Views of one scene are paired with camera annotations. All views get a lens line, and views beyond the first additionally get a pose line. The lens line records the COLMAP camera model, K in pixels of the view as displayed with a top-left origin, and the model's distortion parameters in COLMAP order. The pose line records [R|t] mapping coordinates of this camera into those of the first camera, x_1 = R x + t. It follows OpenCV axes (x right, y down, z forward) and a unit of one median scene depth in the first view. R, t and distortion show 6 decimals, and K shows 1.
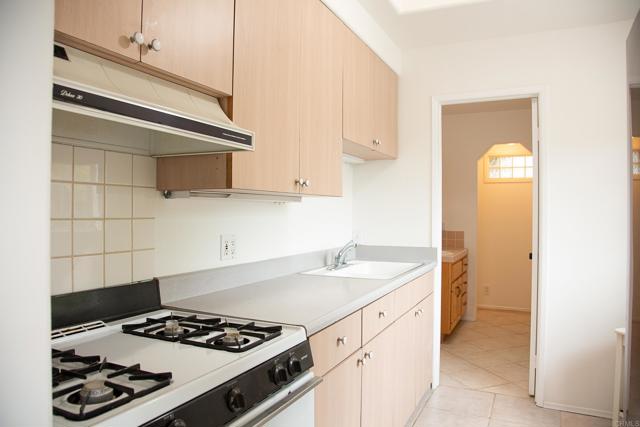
lens RADIAL K [[437.2, 0, 320.0], [0, 437.2, 213.5], [0, 0, 1]] dist [-0.122207, 0.067118]
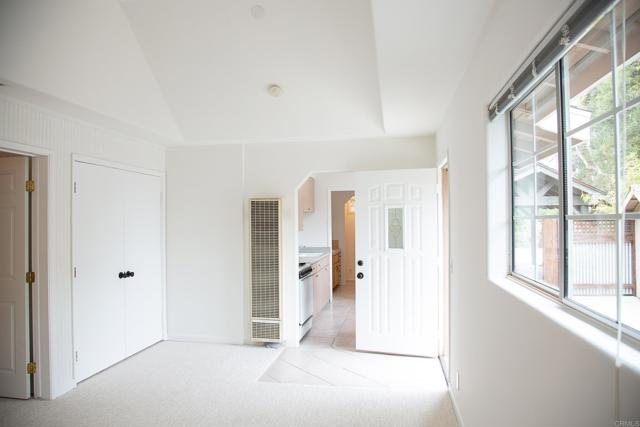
lens RADIAL K [[437.2, 0, 320.0], [0, 437.2, 213.5], [0, 0, 1]] dist [-0.122207, 0.067118]
pose [[0.956863, -0.008277, 0.290420, -0.497806], [0.014031, 0.999744, -0.017735, -0.070423], [-0.290199, 0.021045, 0.956735, -1.357324]]
